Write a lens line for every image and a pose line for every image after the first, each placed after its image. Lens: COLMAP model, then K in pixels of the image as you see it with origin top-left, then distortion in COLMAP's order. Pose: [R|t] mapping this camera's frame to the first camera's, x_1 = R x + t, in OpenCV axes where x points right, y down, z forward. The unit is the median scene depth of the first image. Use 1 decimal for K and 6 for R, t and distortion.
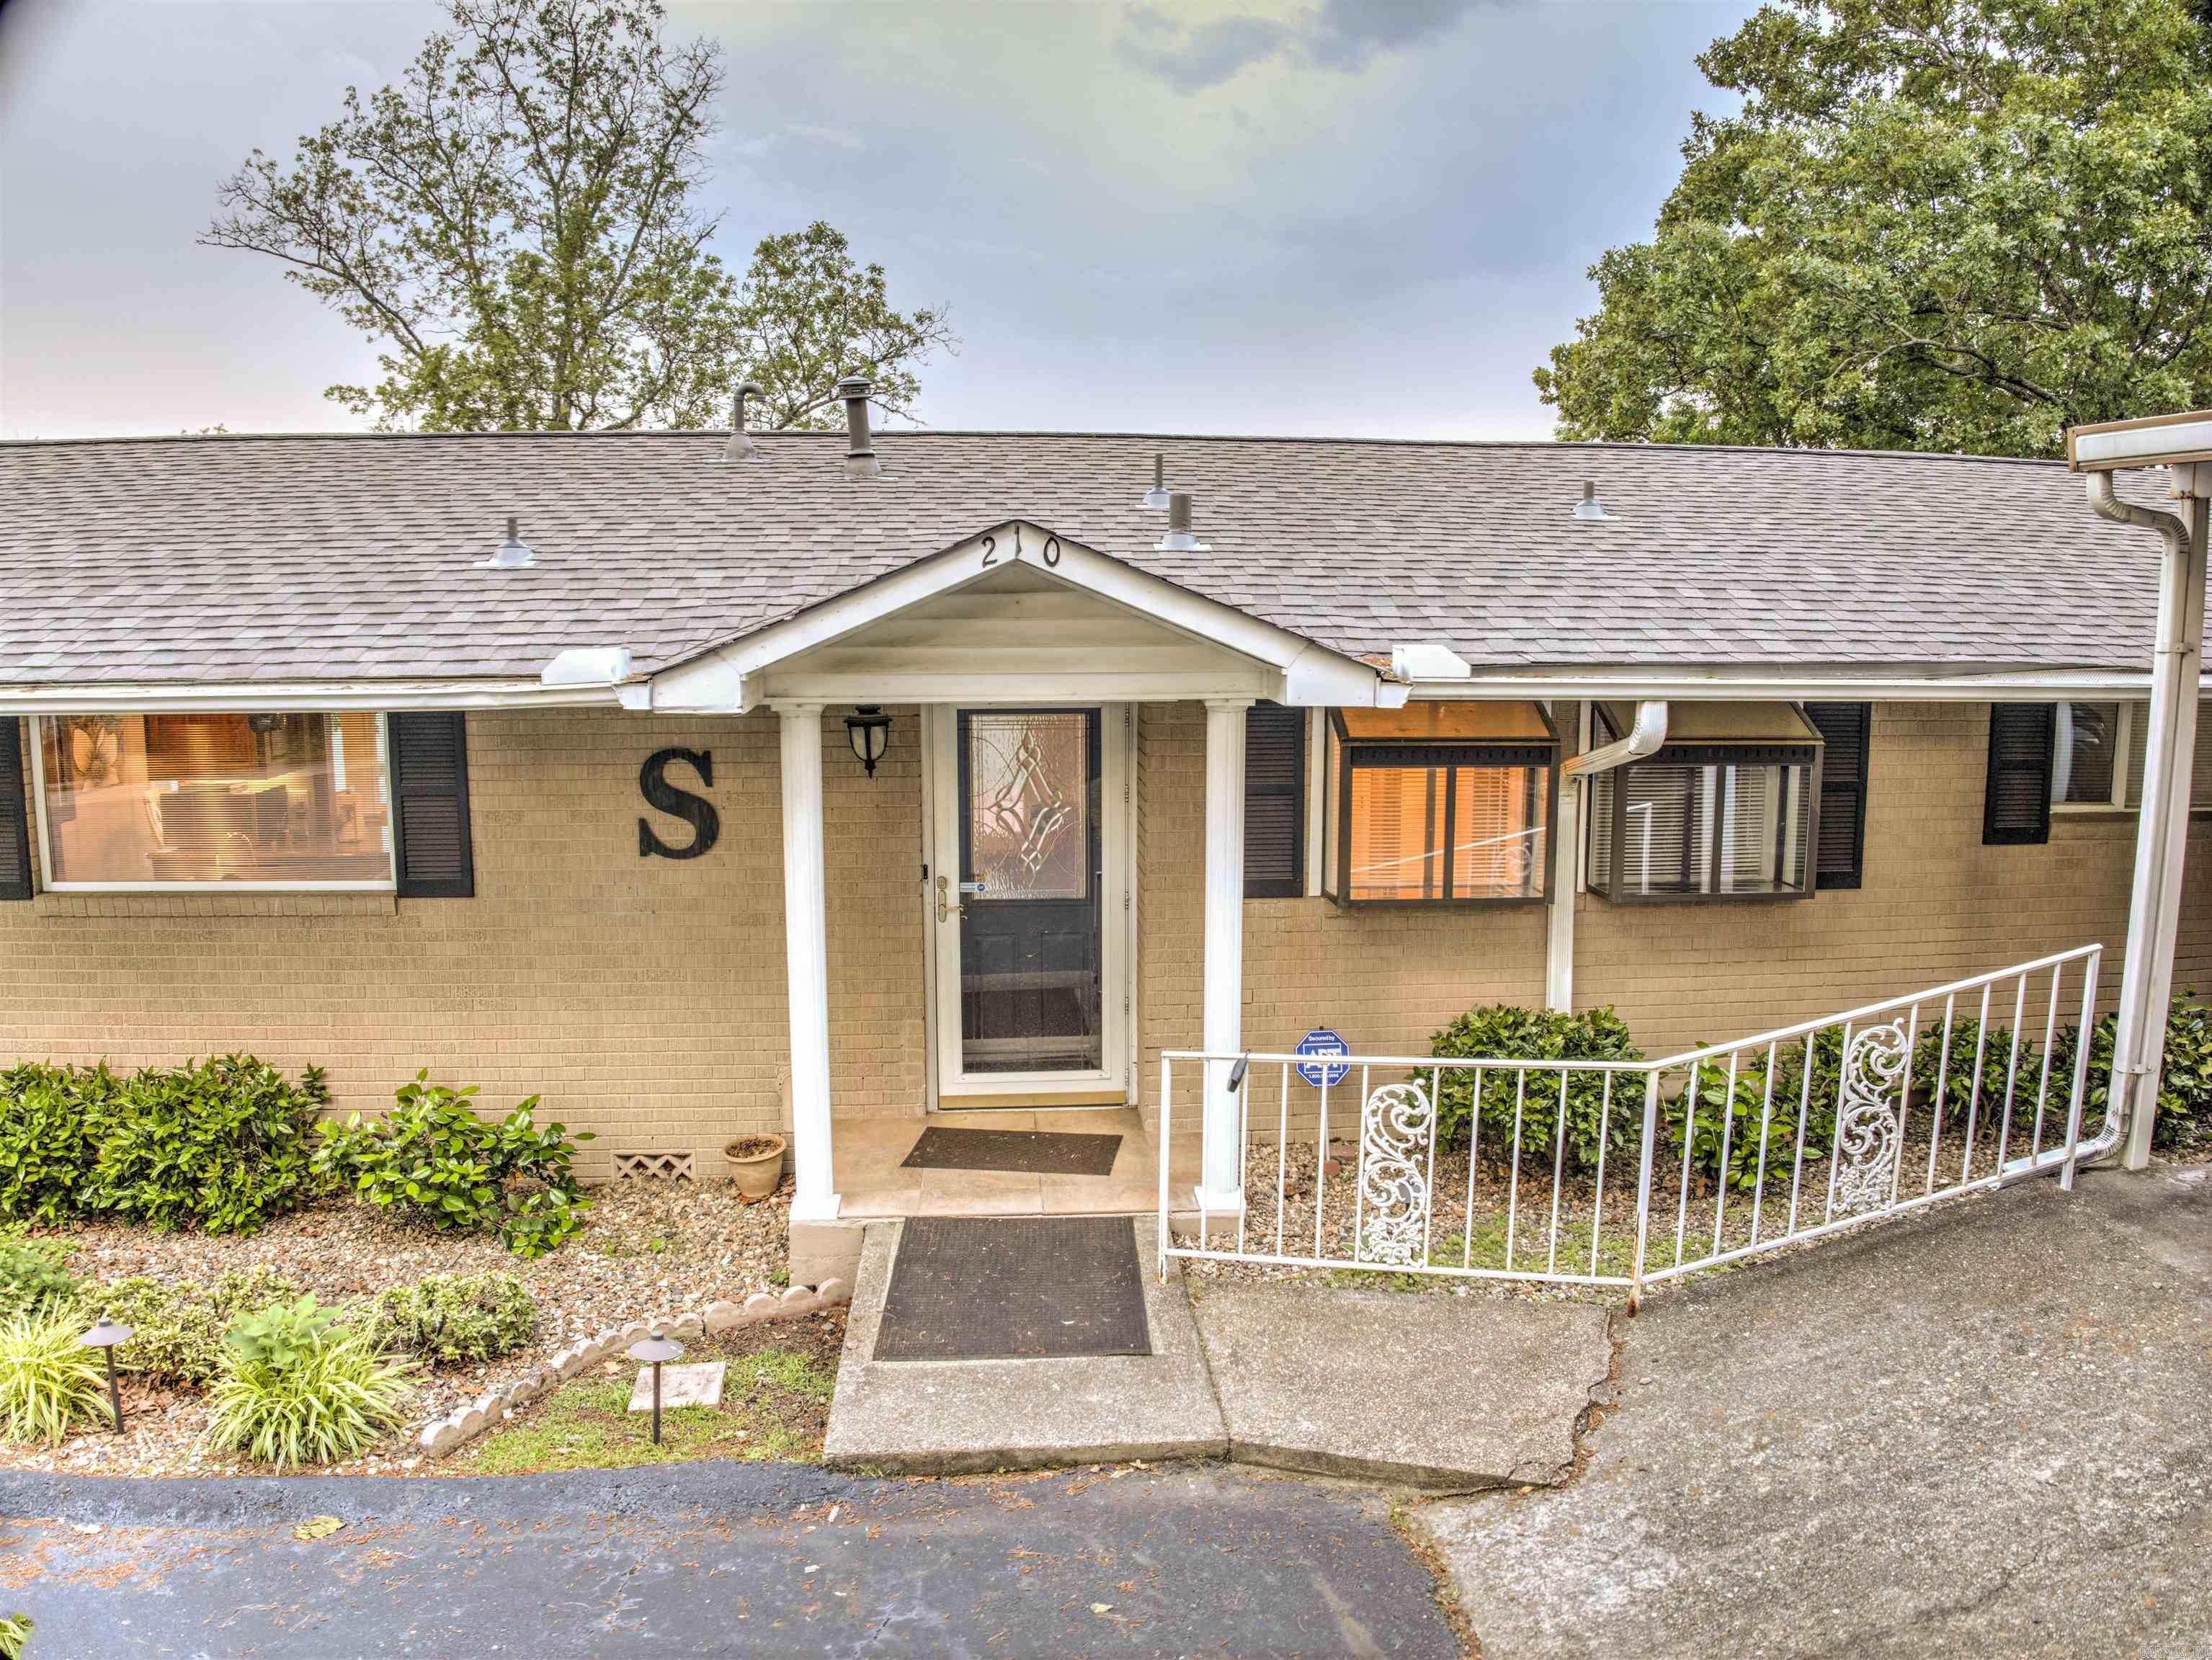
lens RADIAL K [[1550.1, 0, 1115.9], [0, 1550.1, 813.4], [0, 0, 1]] dist [-0.106262, -0.006916]
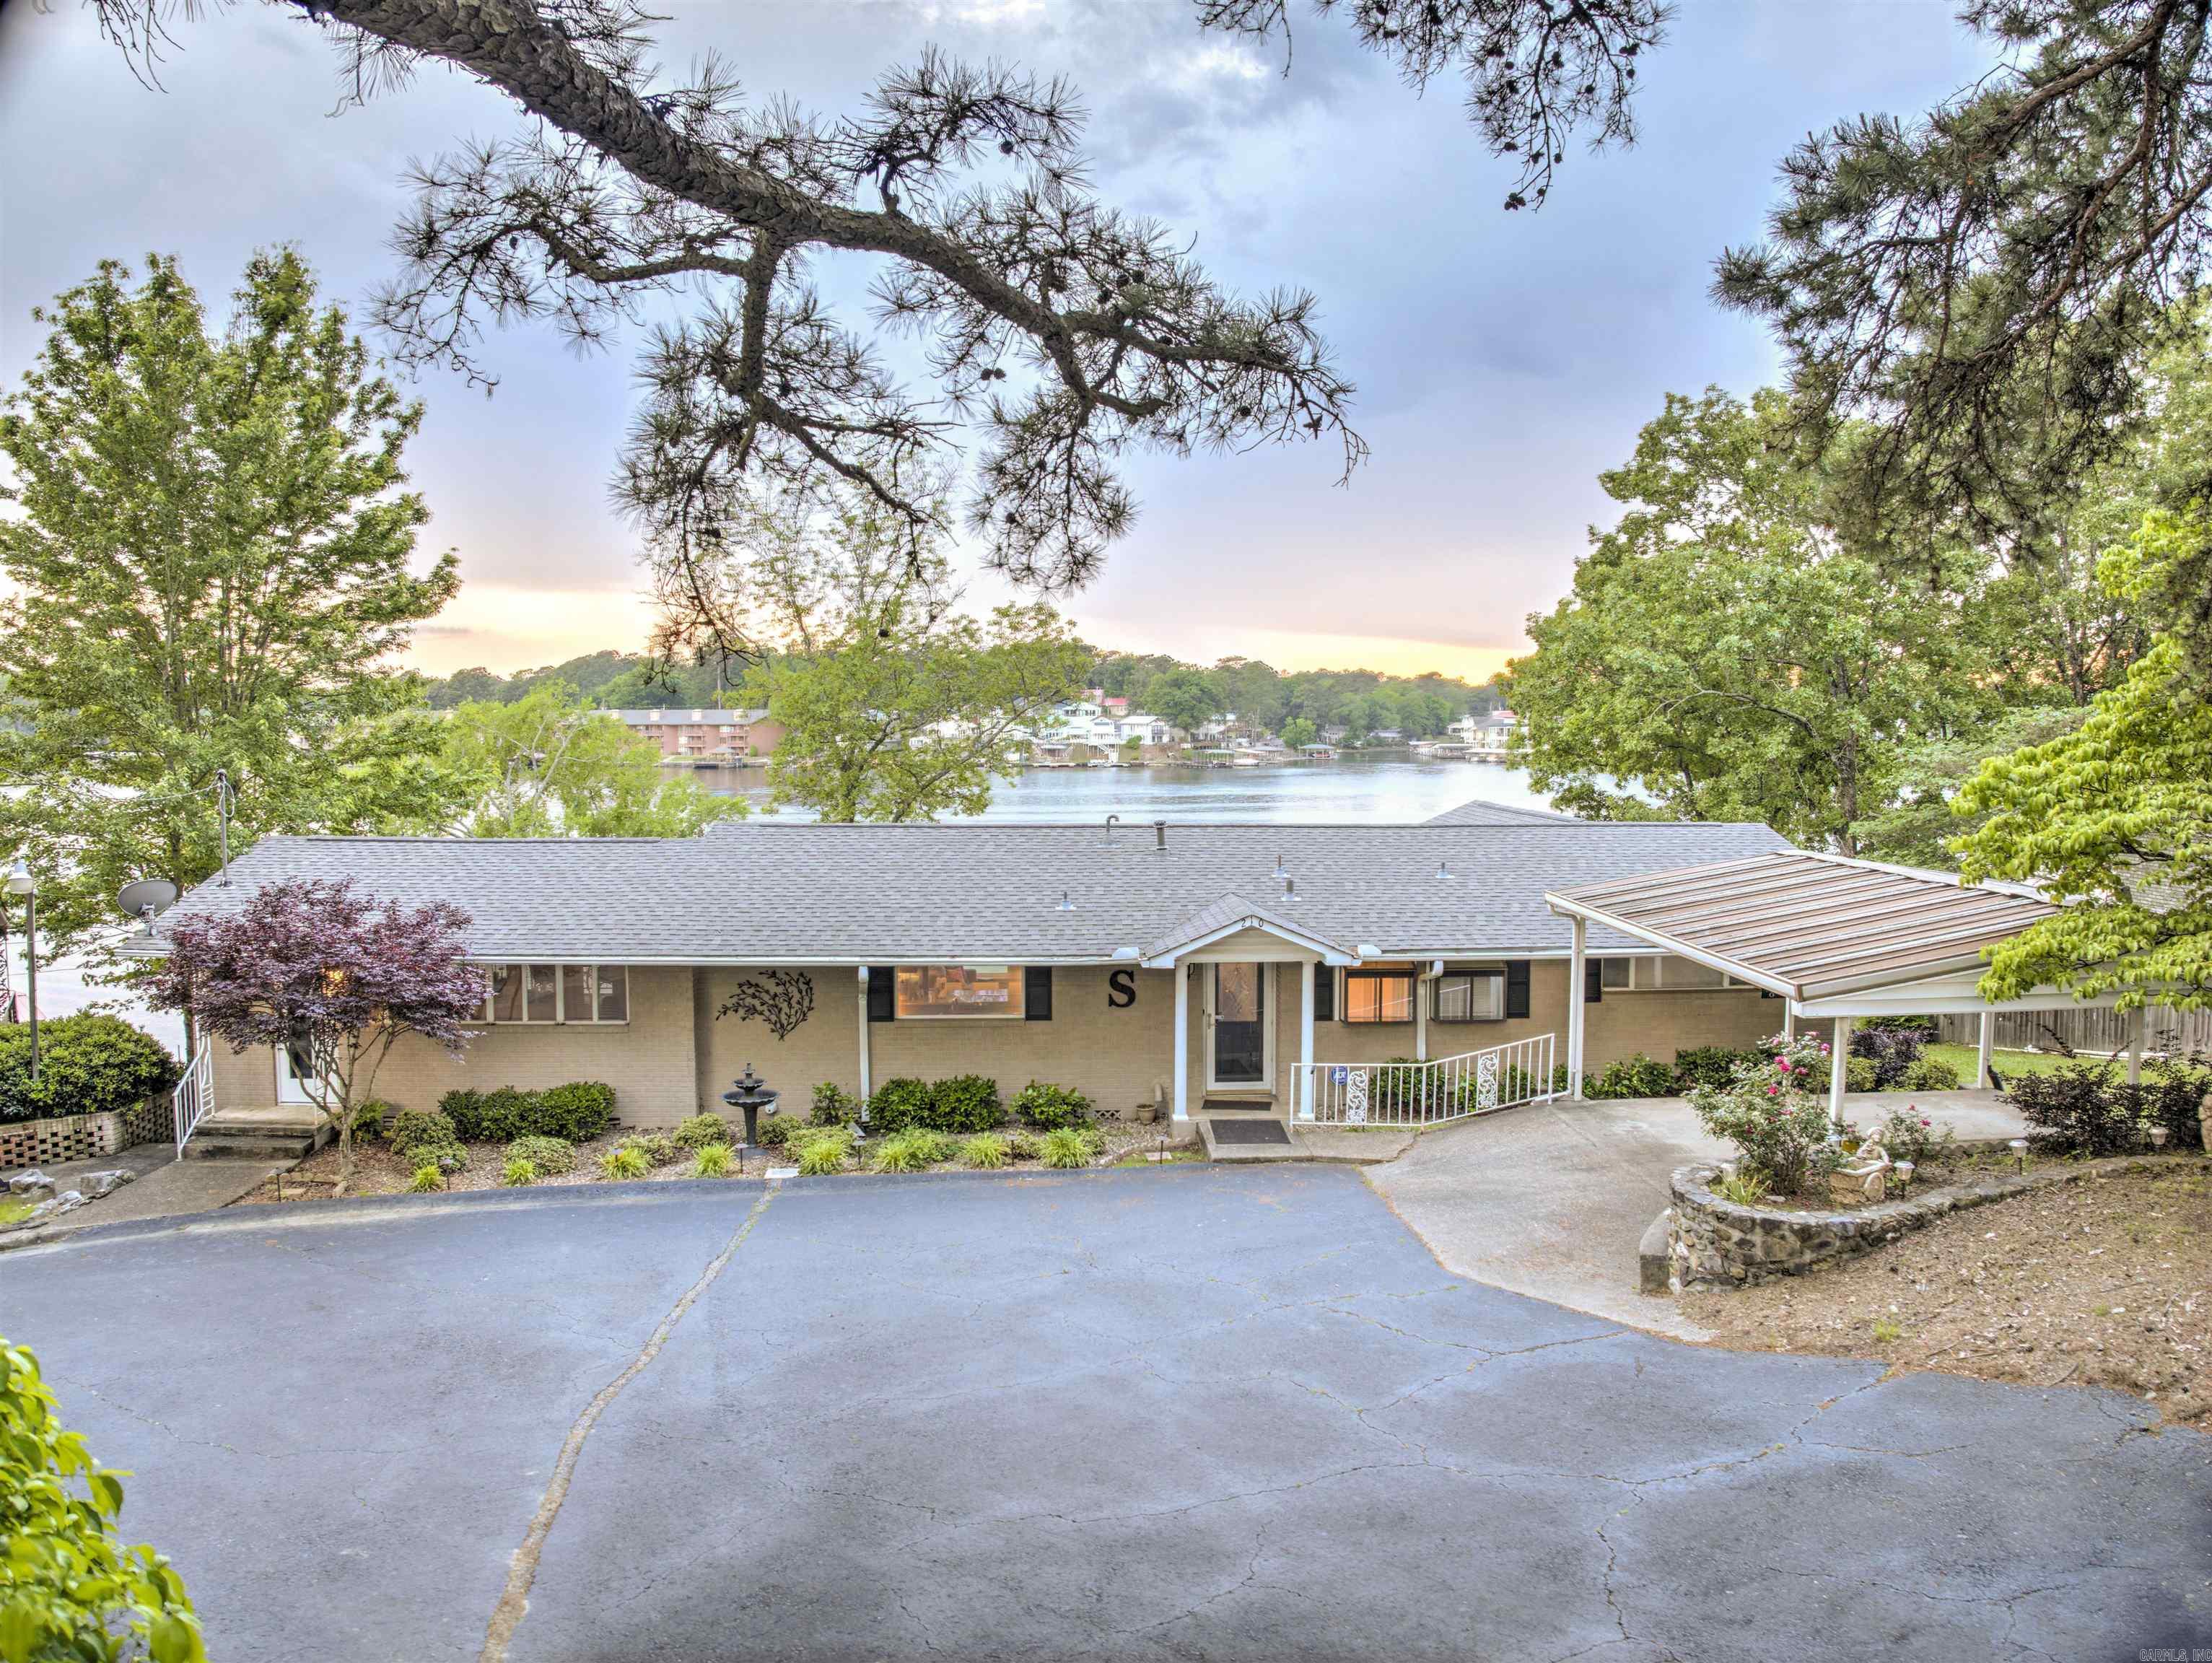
lens RADIAL K [[1550.3, 0, 1115.9], [0, 1550.3, 814.9], [0, 0, 1]] dist [-0.106262, -0.006916]
pose [[0.999466, -0.000612, -0.032682, -0.203536], [-0.002082, 0.996602, -0.082339, -0.096658], [0.032621, 0.082363, 0.996068, -2.046082]]
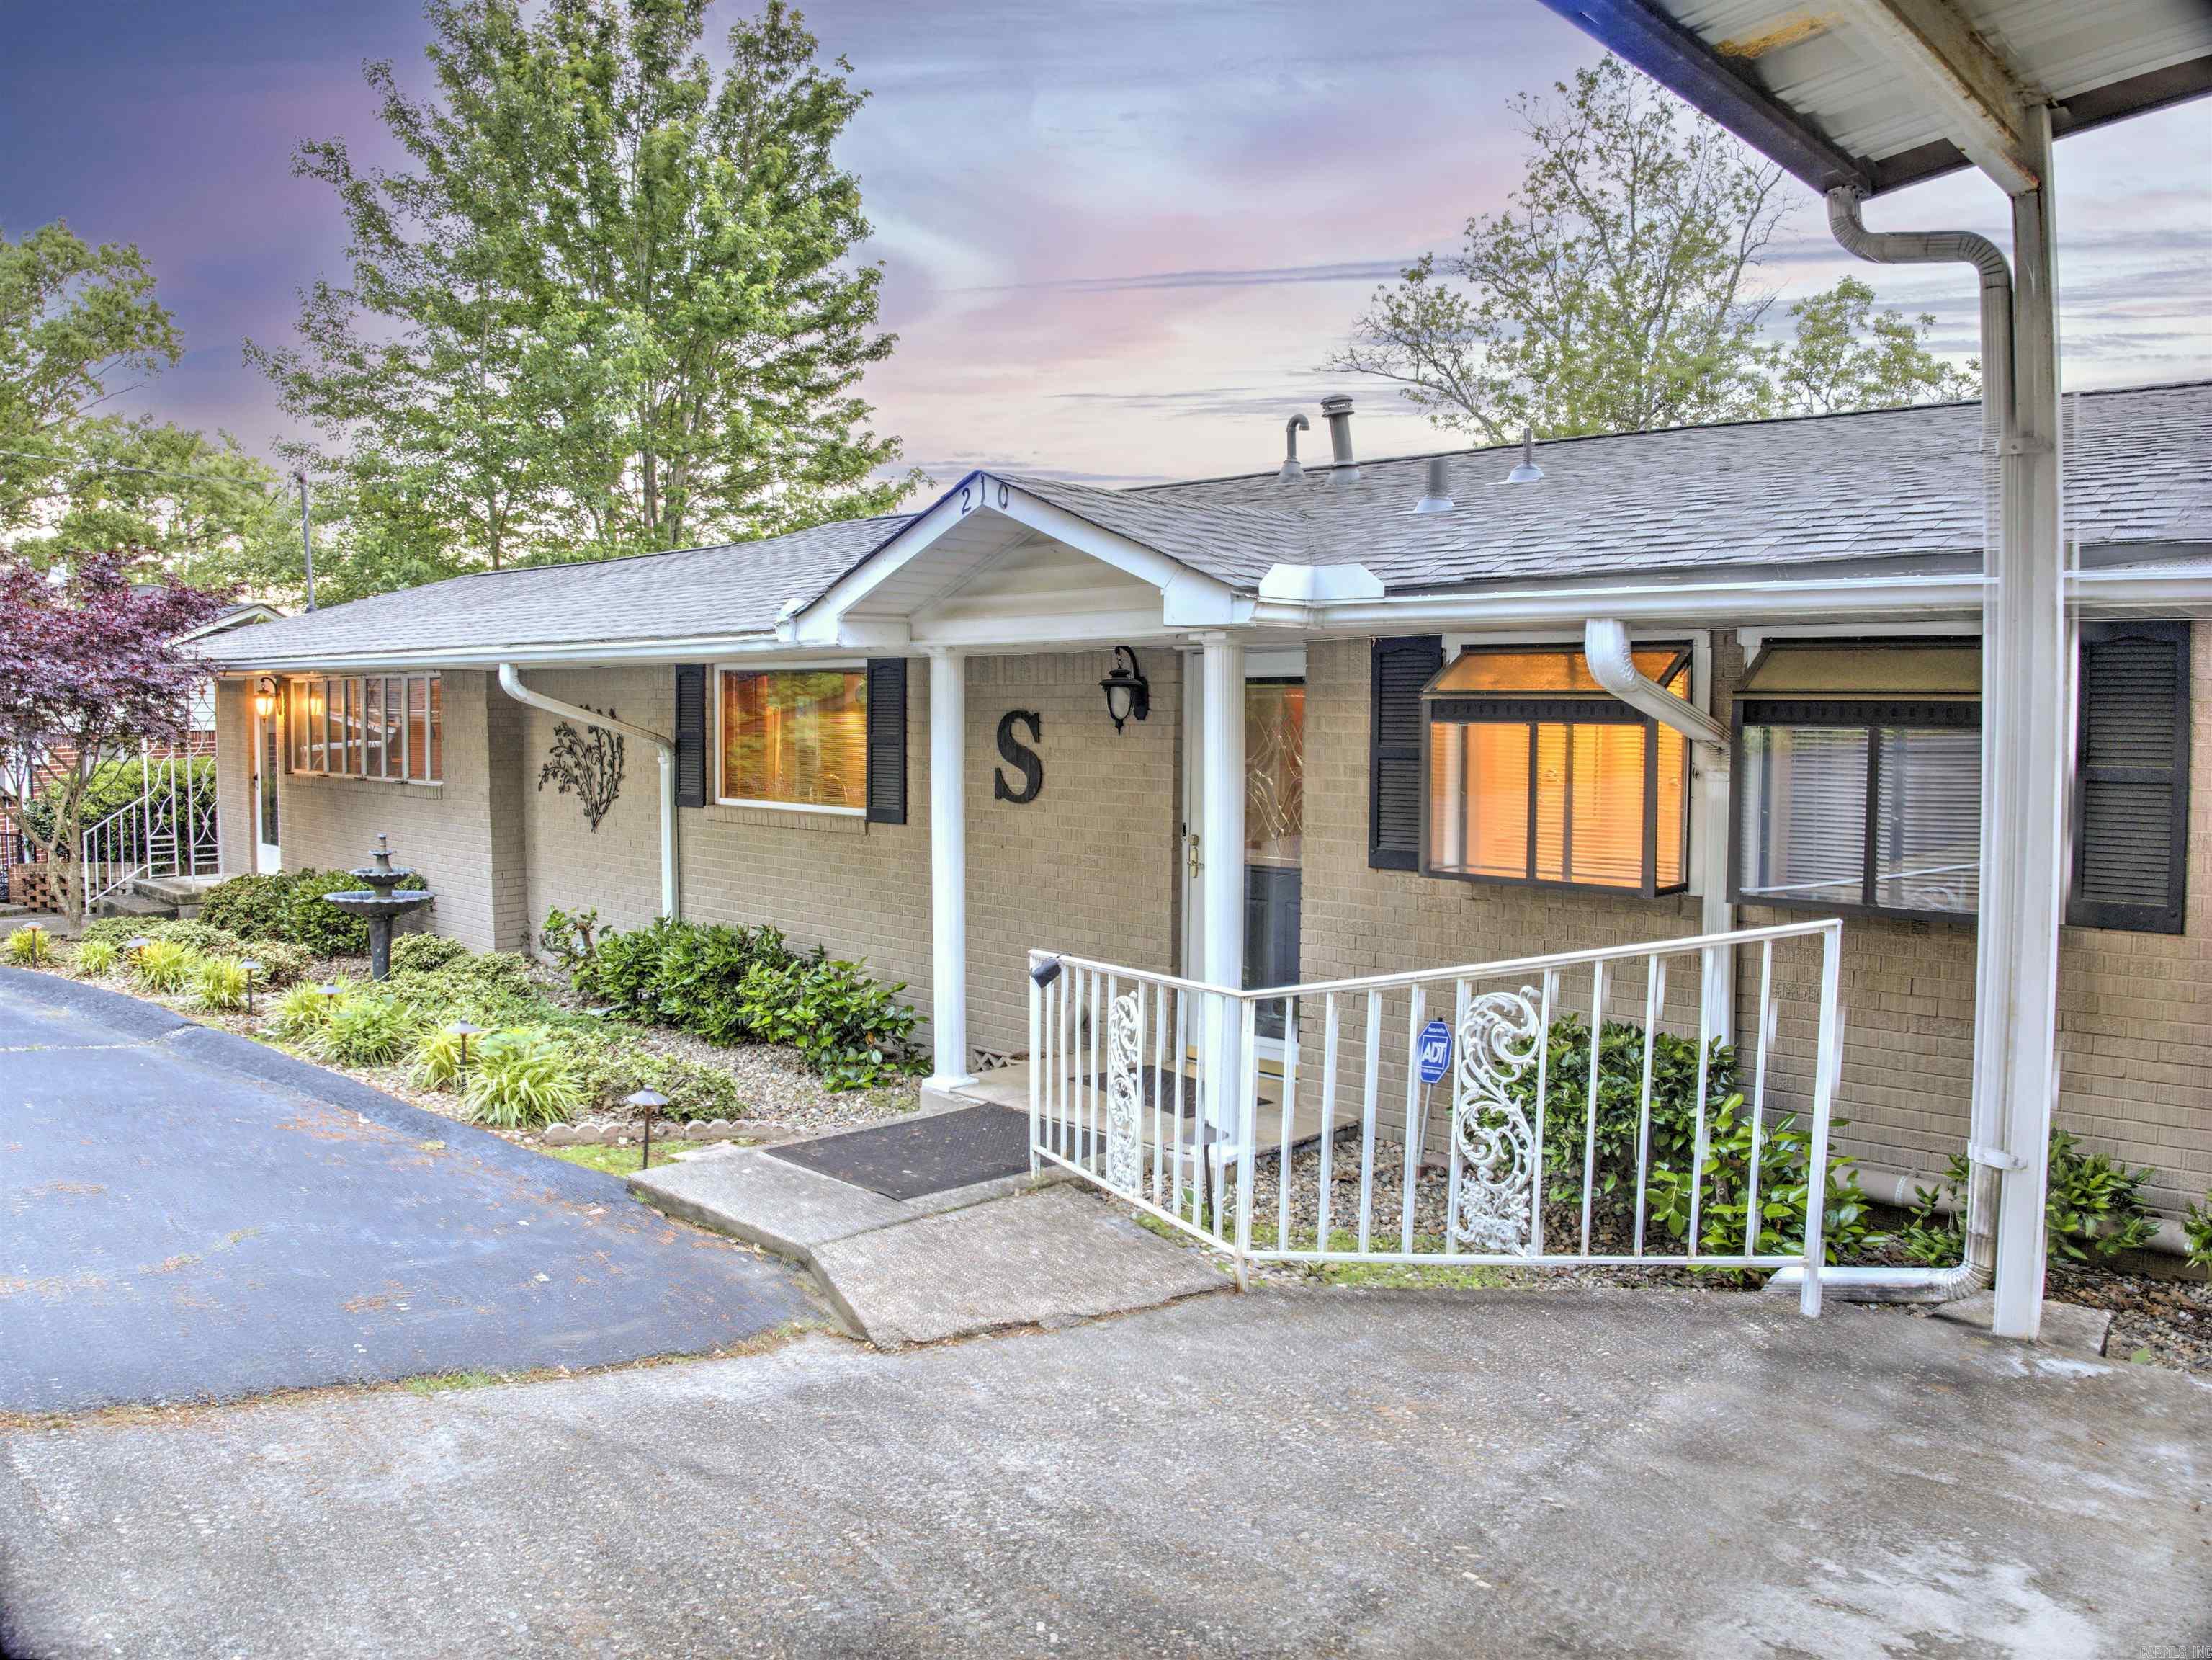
lens RADIAL K [[1570.8, 0, 1153.6], [0, 1570.8, 821.3], [0, 0, 1]] dist [-0.099696, -0.002592]
pose [[0.692031, 0.051963, -0.719995, 0.683890], [-0.106171, 0.993886, -0.030317, 0.071140], [0.714017, 0.097423, 0.693317, 0.239783]]
